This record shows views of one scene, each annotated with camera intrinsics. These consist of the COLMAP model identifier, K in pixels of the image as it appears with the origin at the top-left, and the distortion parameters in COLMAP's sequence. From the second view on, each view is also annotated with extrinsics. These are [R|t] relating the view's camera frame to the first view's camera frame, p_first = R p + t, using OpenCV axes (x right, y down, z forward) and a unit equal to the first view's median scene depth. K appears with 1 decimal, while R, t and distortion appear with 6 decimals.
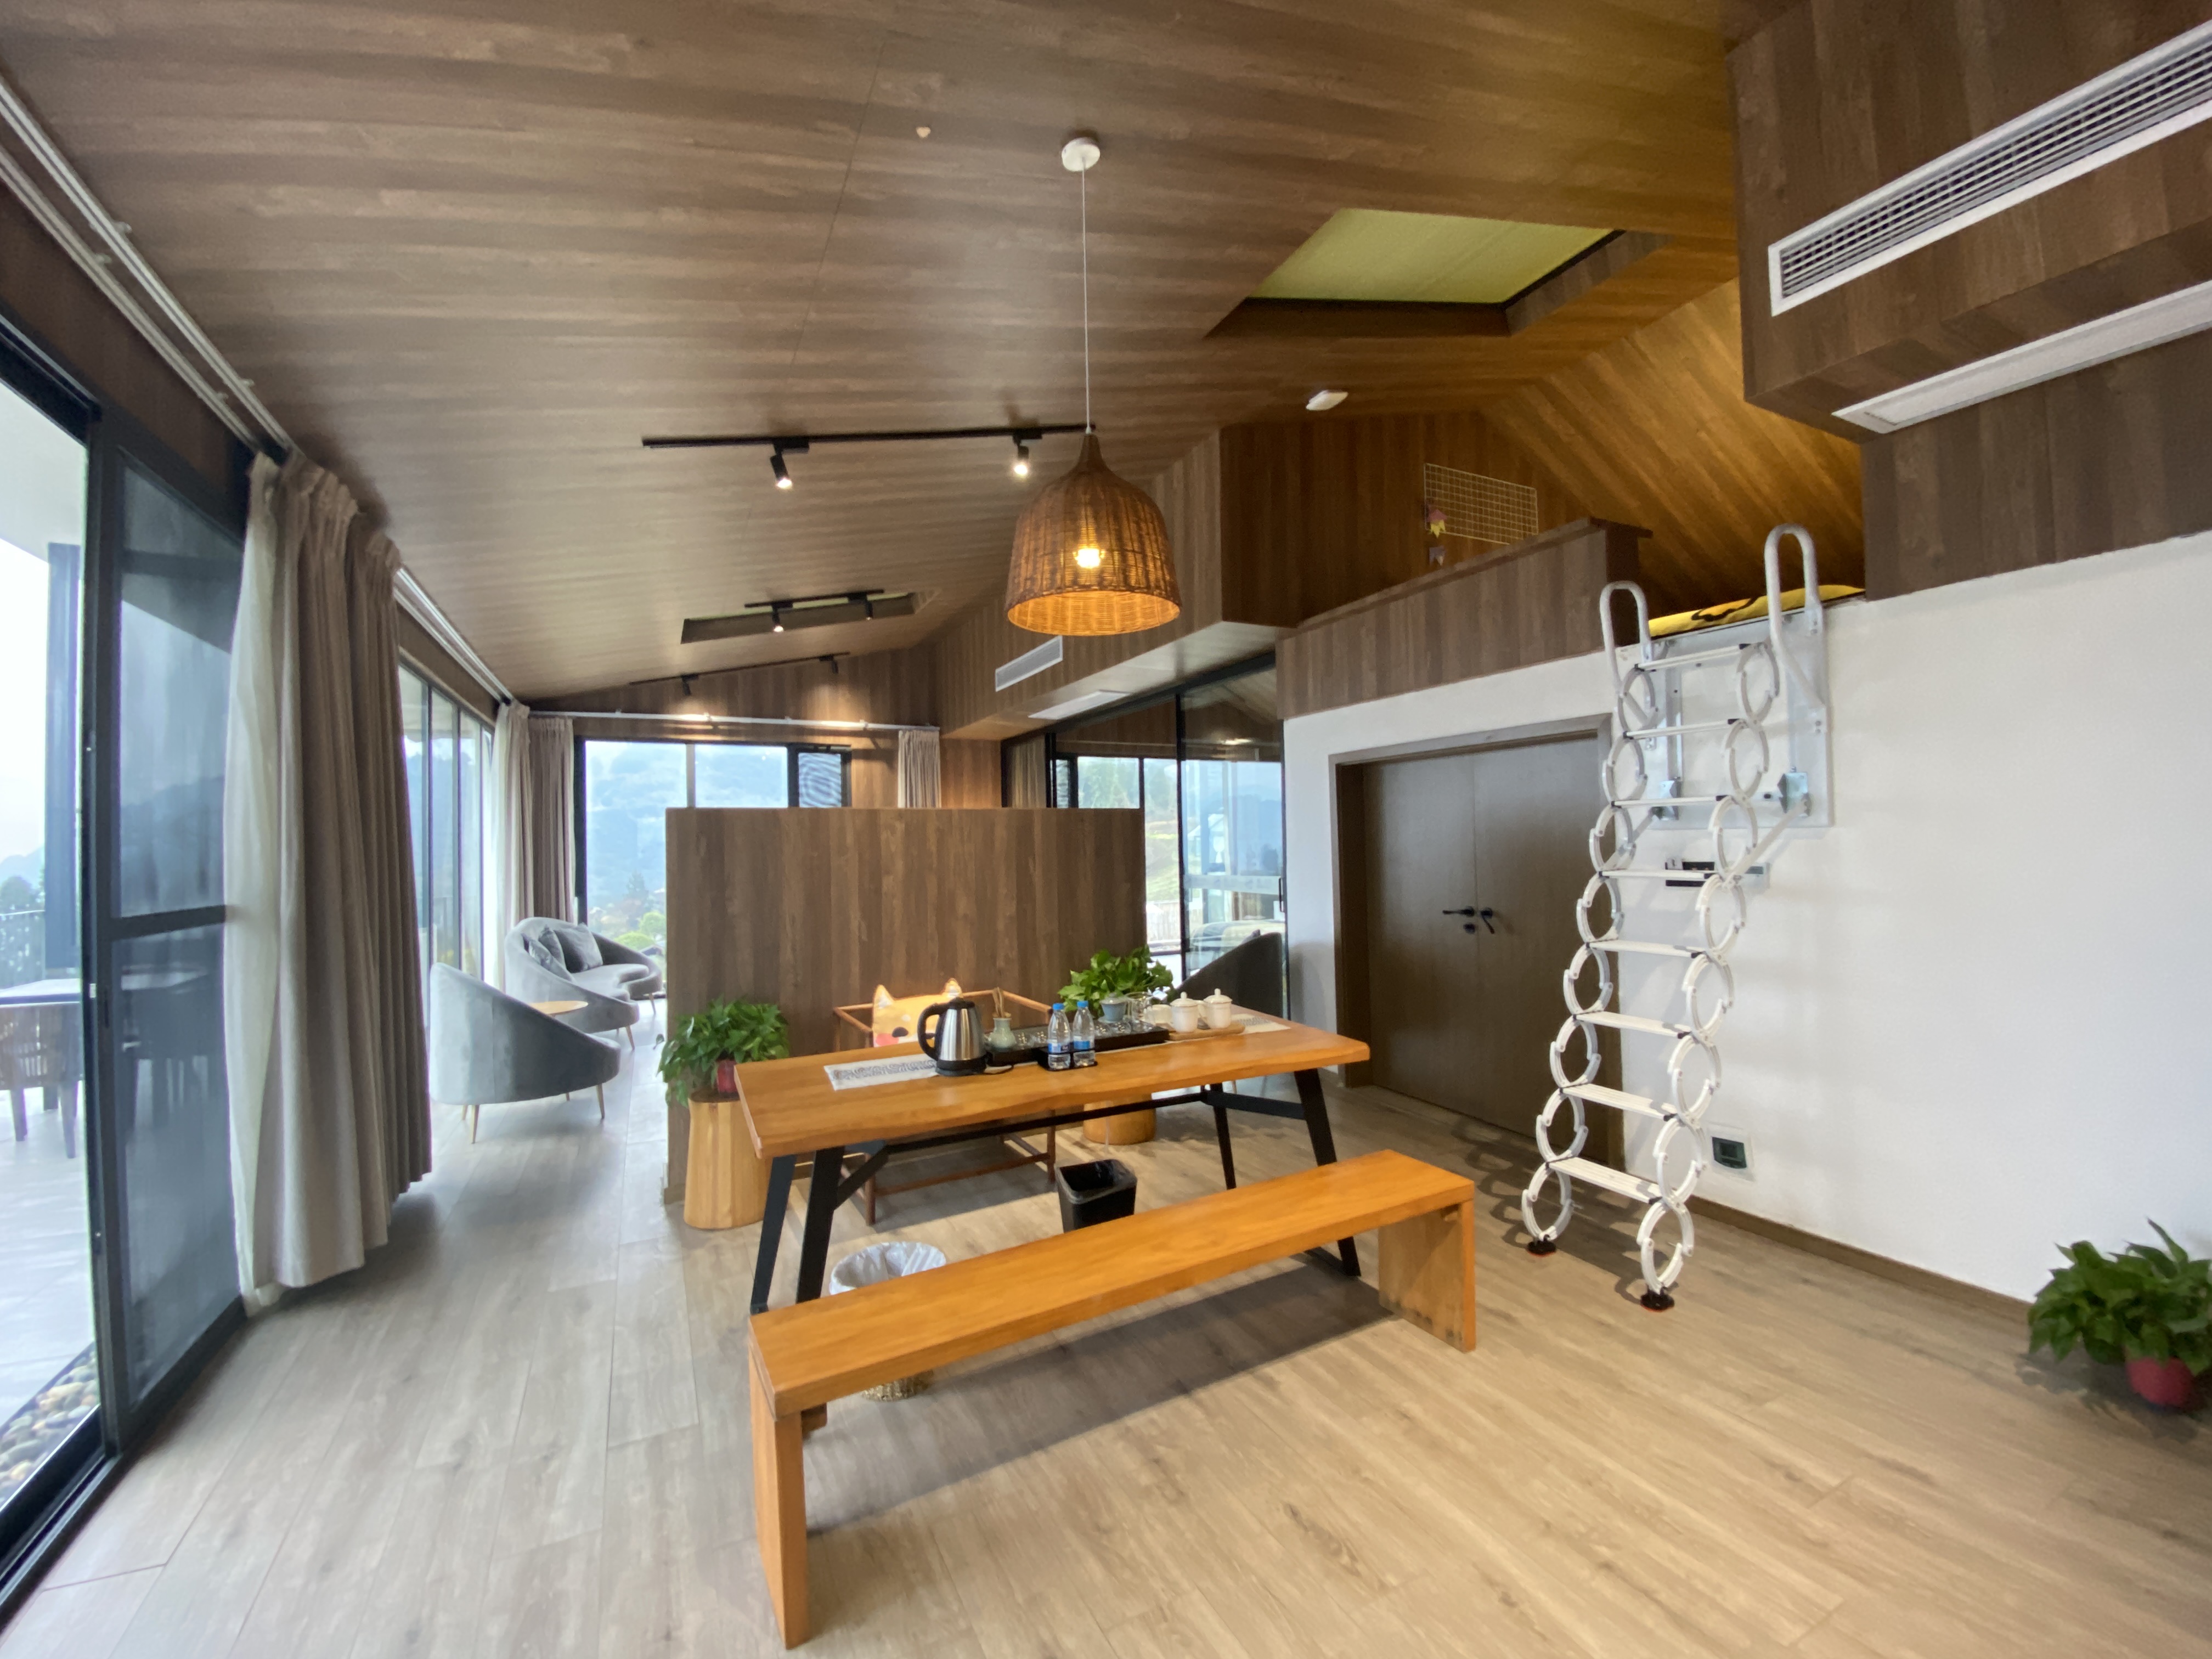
lens RADIAL K [[881.3, 0, 1110.9], [0, 881.3, 835.1], [0, 0, 1]] dist [0.000167, 0.000019]
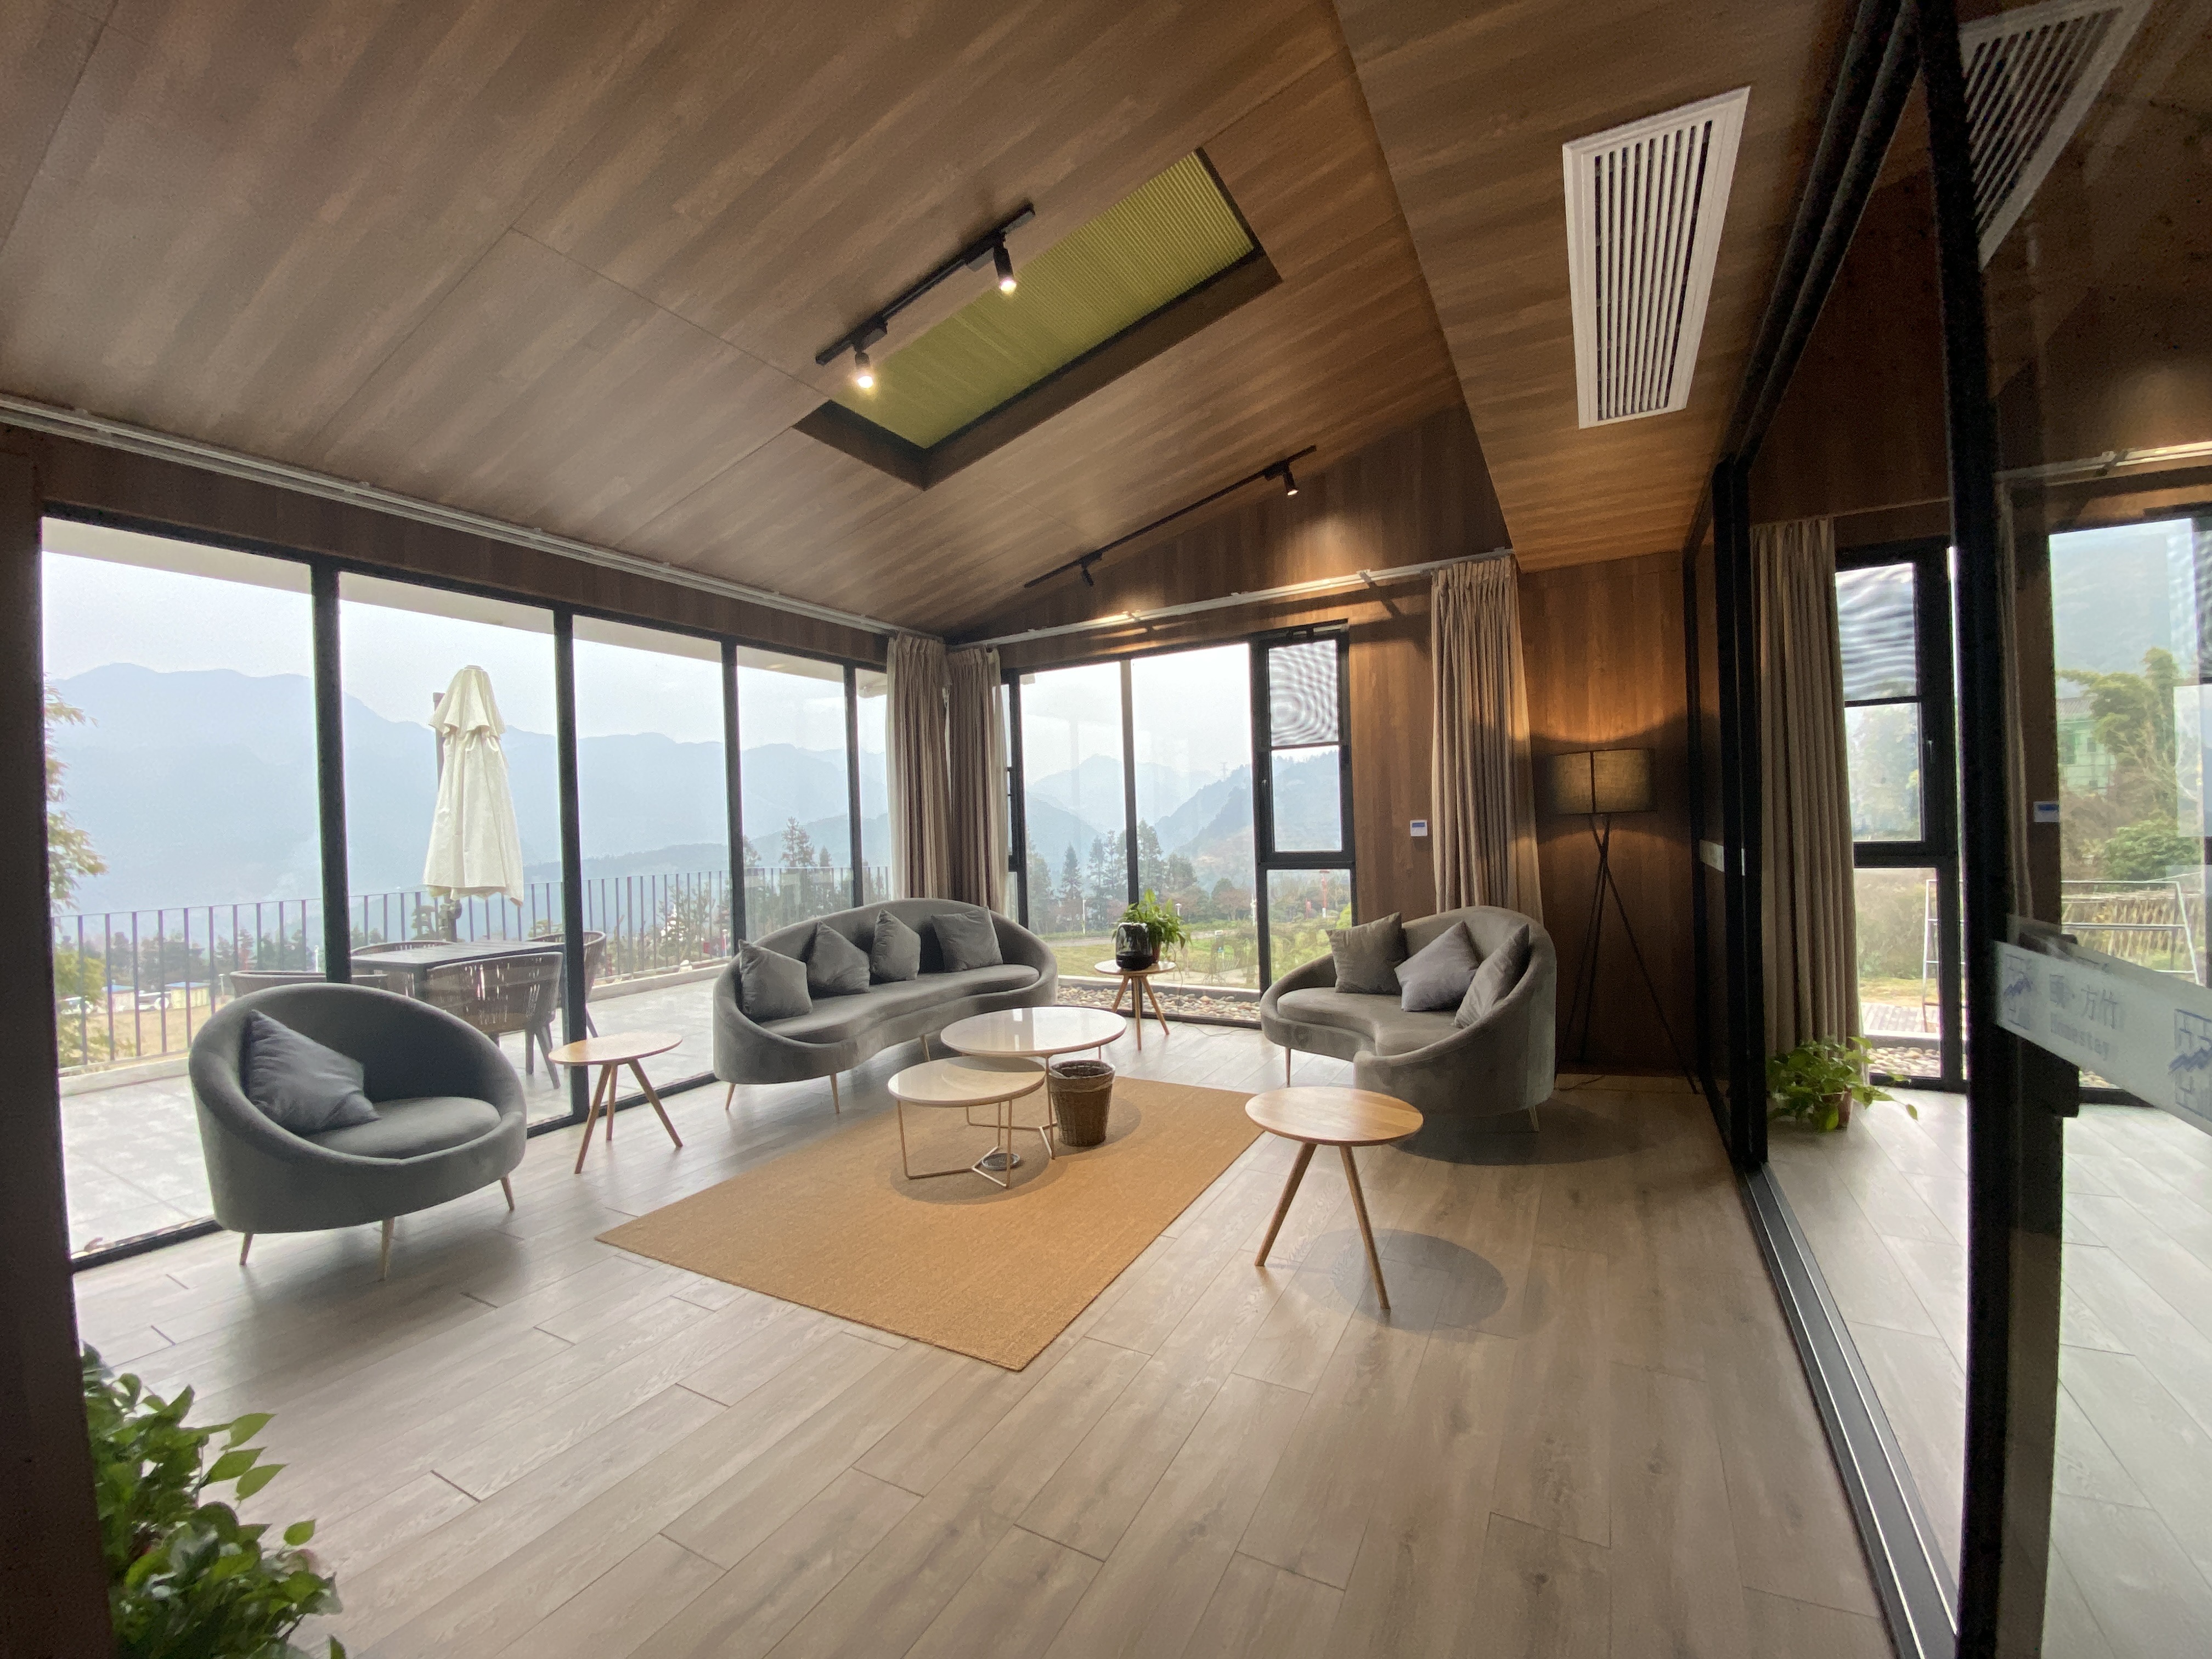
lens RADIAL K [[906.1, 0, 1095.5], [0, 906.1, 834.3], [0, 0, 1]] dist [-0.016238, -0.000928]
pose [[0.559285, -0.004324, -0.828964, 0.087233], [0.032113, 0.999349, 0.016454, 0.018667], [0.828353, -0.035822, 0.559060, 0.549590]]
